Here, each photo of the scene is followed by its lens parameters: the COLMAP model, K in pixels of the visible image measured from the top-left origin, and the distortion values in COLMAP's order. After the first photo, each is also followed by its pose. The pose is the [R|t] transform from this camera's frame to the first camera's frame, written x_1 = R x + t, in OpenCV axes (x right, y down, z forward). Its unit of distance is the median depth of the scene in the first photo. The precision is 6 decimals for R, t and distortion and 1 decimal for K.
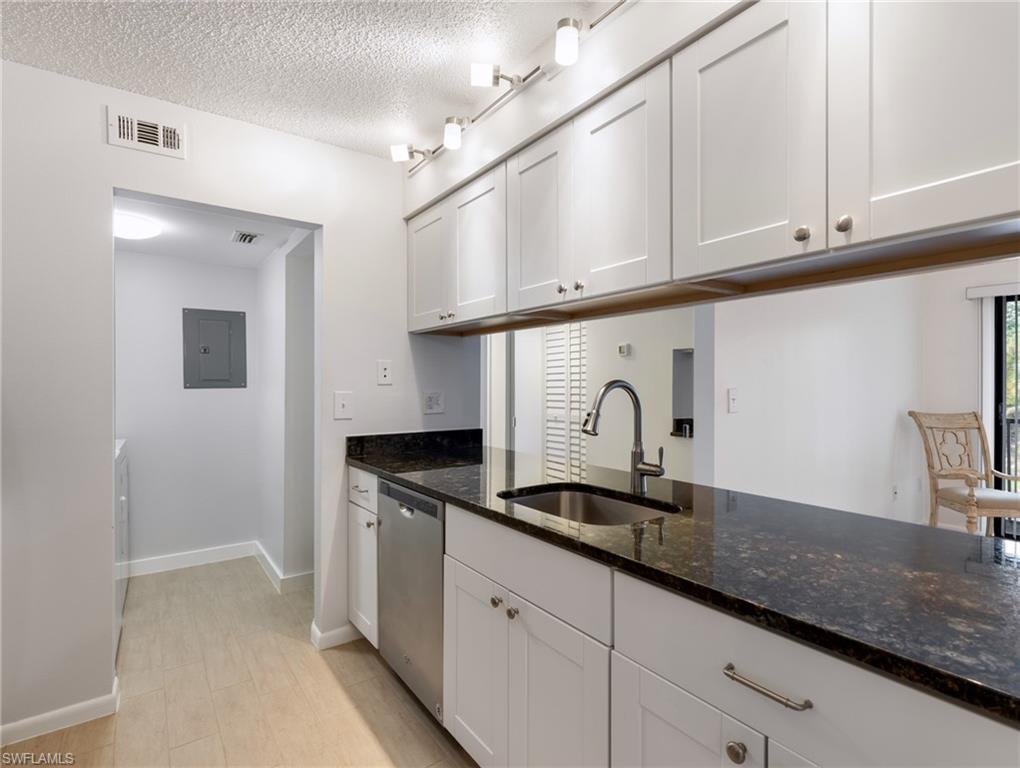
lens RADIAL K [[515.7, 0, 518.6], [0, 515.7, 387.0], [0, 0, 1]] dist [0.008386, -0.002828]
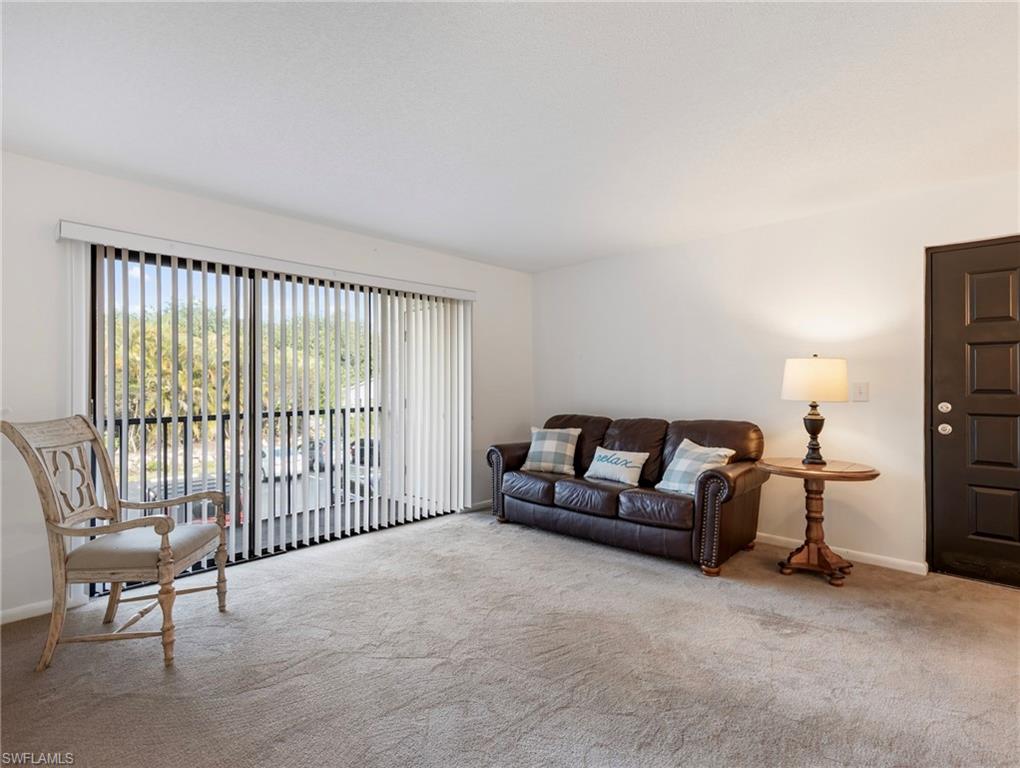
lens RADIAL K [[515.7, 0, 521.8], [0, 515.7, 381.6], [0, 0, 1]] dist [0.008386, -0.002828]
pose [[-0.188692, 0.001096, 0.982036, 0.267680], [0.001799, 0.999998, -0.000771, 0.017269], [-0.982035, 0.001622, -0.188693, 1.037584]]
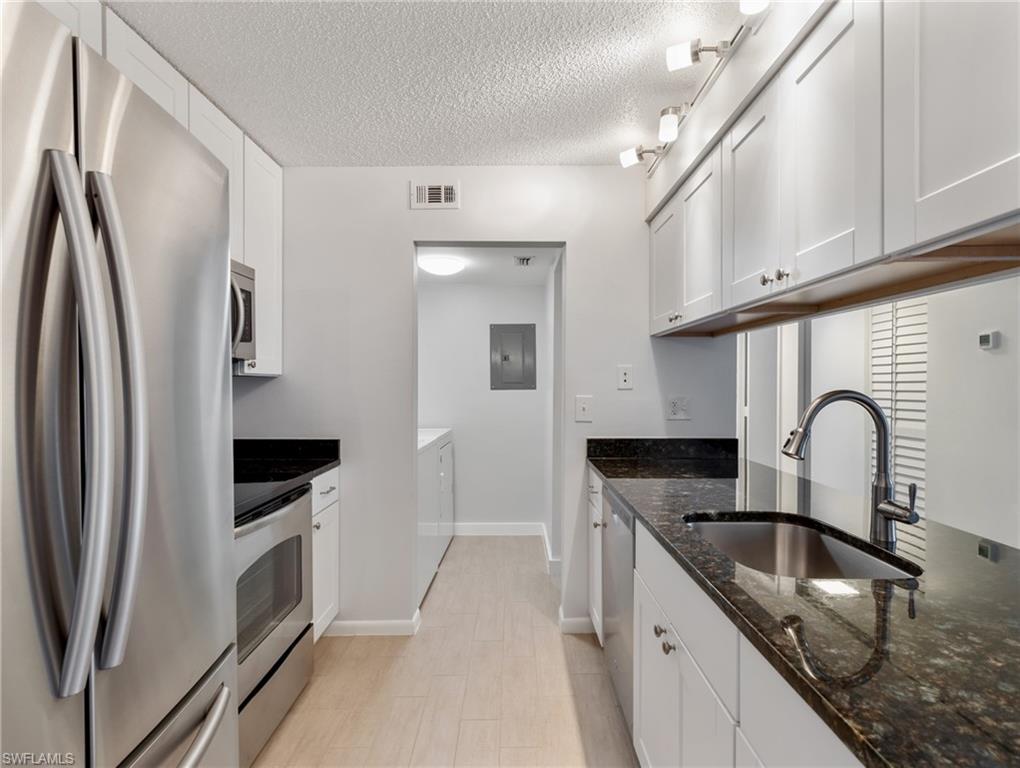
lens RADIAL K [[515.7, 0, 515.0], [0, 515.7, 386.9], [0, 0, 1]] dist [0.008386, -0.002828]
pose [[0.812044, 0.005561, -0.583570, 0.175000], [-0.003407, 0.999983, 0.004790, -0.014693], [0.583587, -0.001901, 0.812049, 0.061915]]
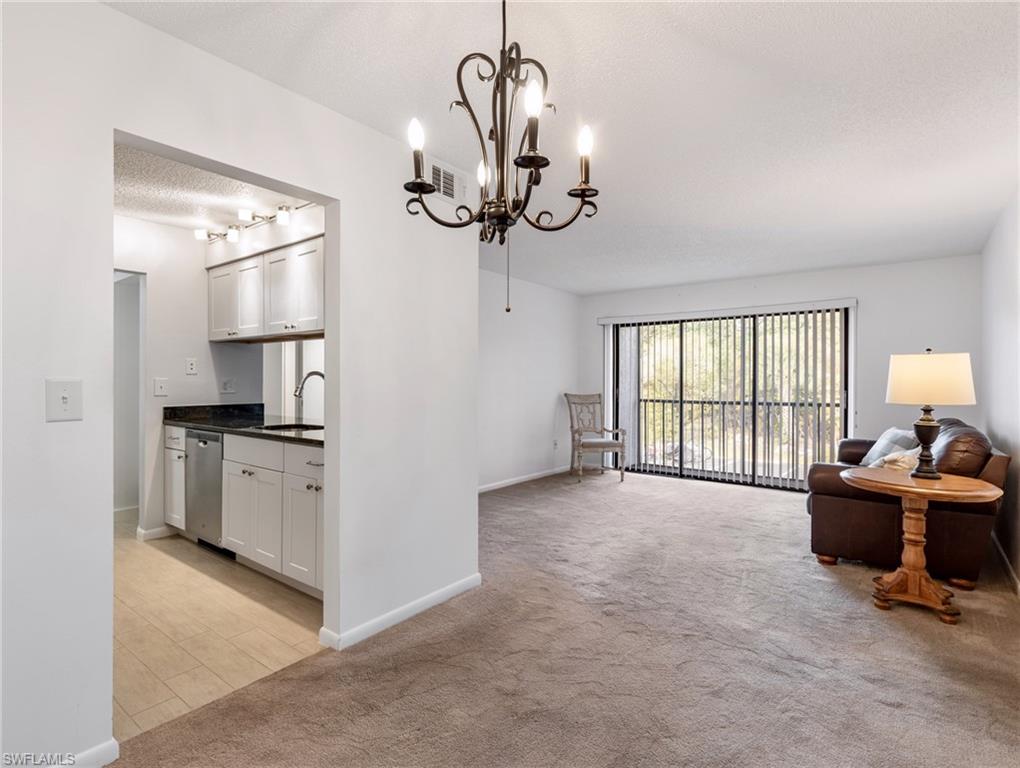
lens RADIAL K [[515.7, 0, 512.1], [0, 515.7, 381.0], [0, 0, 1]] dist [0.008386, -0.002828]
pose [[0.960095, 0.001178, 0.279673, 0.268038], [-0.000786, 0.999999, -0.001515, 0.020130], [-0.279674, 0.001234, 0.960094, -0.884353]]
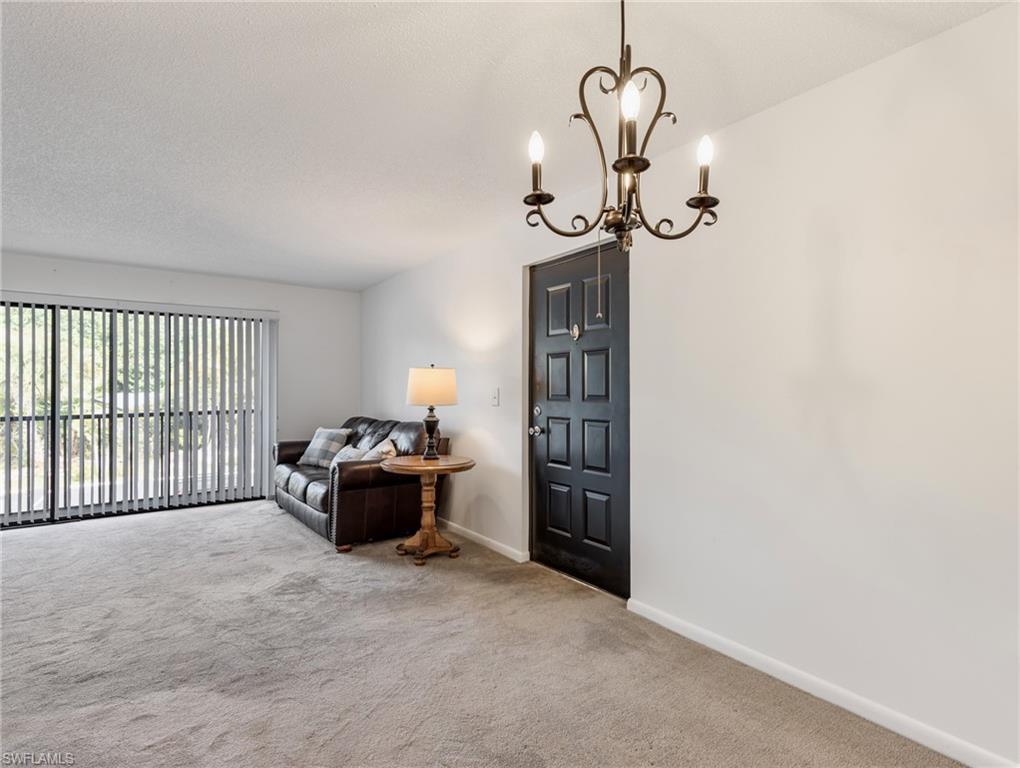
lens RADIAL K [[515.7, 0, 515.4], [0, 515.7, 379.8], [0, 0, 1]] dist [0.008386, -0.002828]
pose [[0.001107, 0.015173, 0.999884, -0.112428], [0.005191, 0.999871, -0.015178, 0.016852], [-0.999986, 0.005207, 0.001028, -0.270751]]
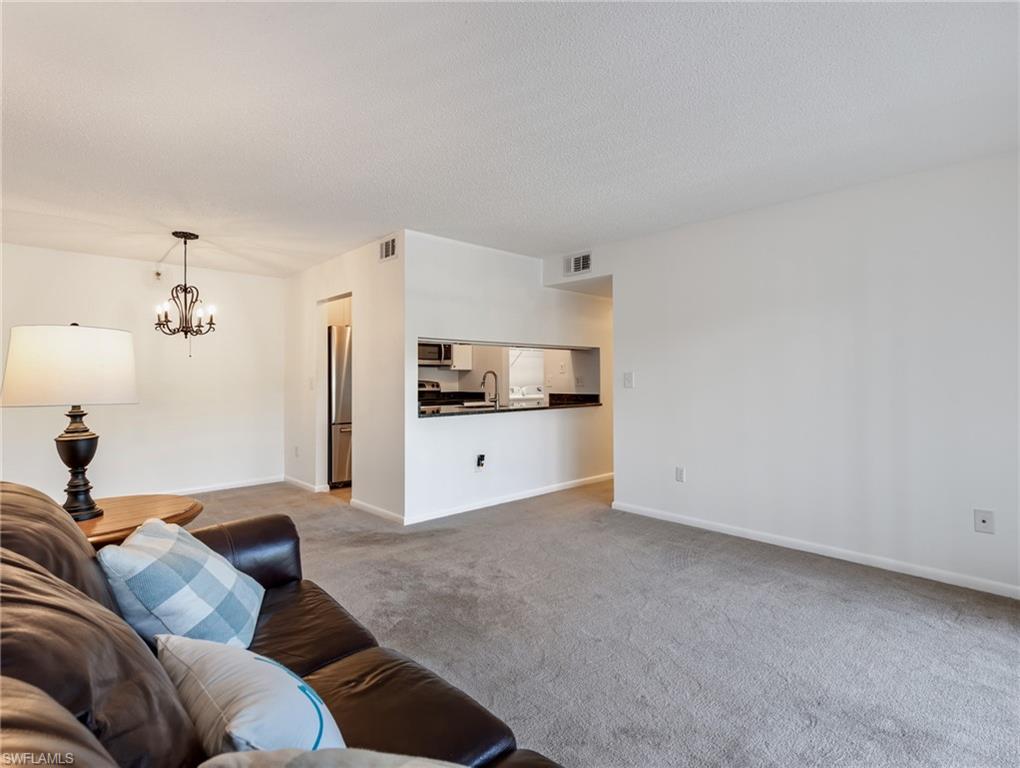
lens RADIAL K [[515.7, 0, 515.1], [0, 515.7, 371.0], [0, 0, 1]] dist [0.008386, -0.002828]
pose [[0.127118, -0.017749, -0.991729, 2.364253], [0.002227, 0.999842, -0.017609, 0.032045], [0.991885, 0.000030, 0.127137, 0.537502]]
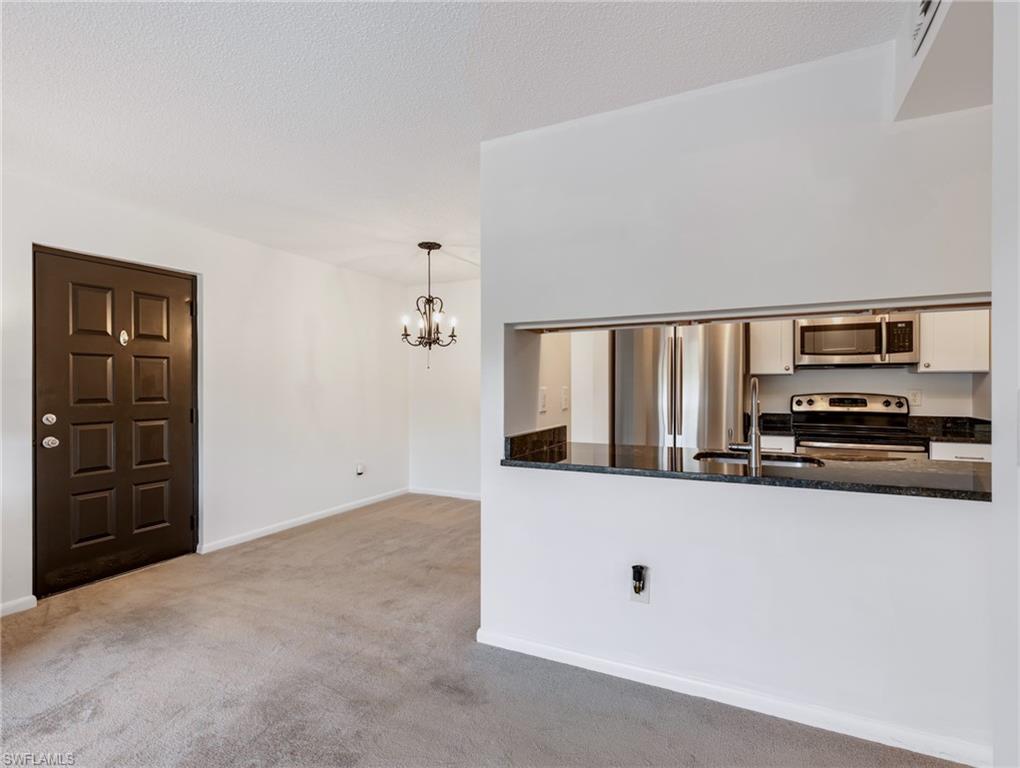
lens RADIAL K [[515.7, 0, 513.5], [0, 515.7, 382.3], [0, 0, 1]] dist [0.008386, -0.002828]
pose [[-0.887435, 0.001370, -0.460931, 0.978849], [0.001662, 0.999999, -0.000228, -0.003081], [0.460930, -0.000969, -0.887436, 1.363620]]
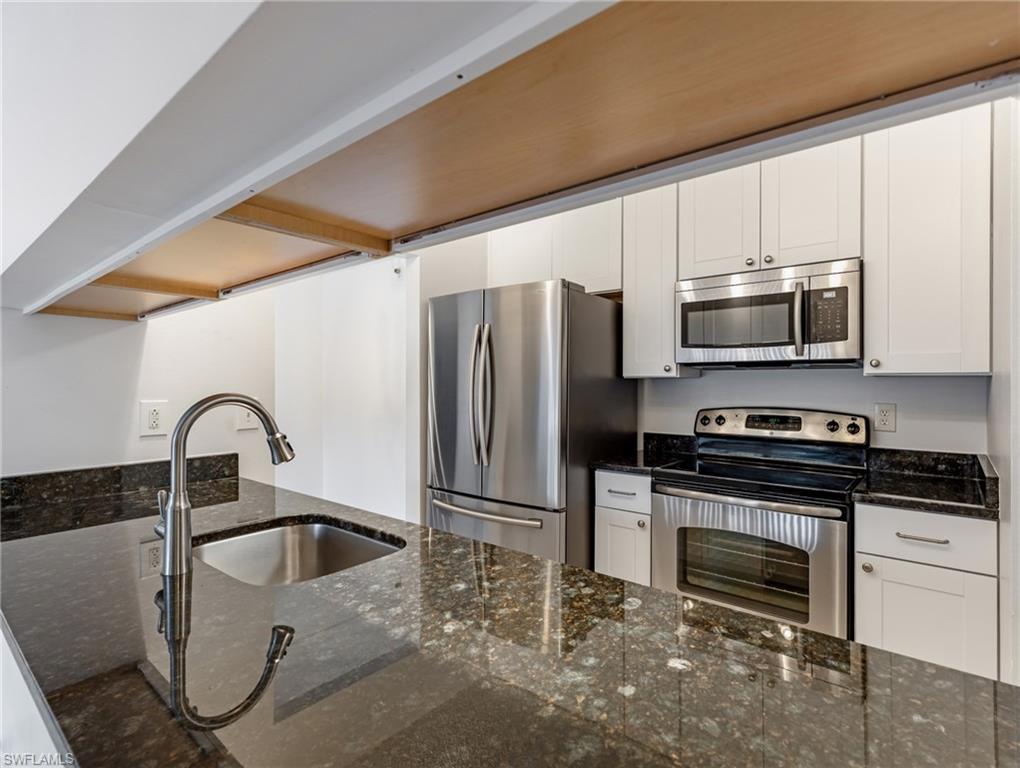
lens RADIAL K [[515.7, 0, 515.4], [0, 515.7, 380.9], [0, 0, 1]] dist [0.008386, -0.002828]
pose [[-0.969154, -0.000288, -0.246454, -0.006432], [-0.000682, 0.999999, 0.001515, -0.022599], [0.246454, 0.001637, -0.969153, 1.265383]]
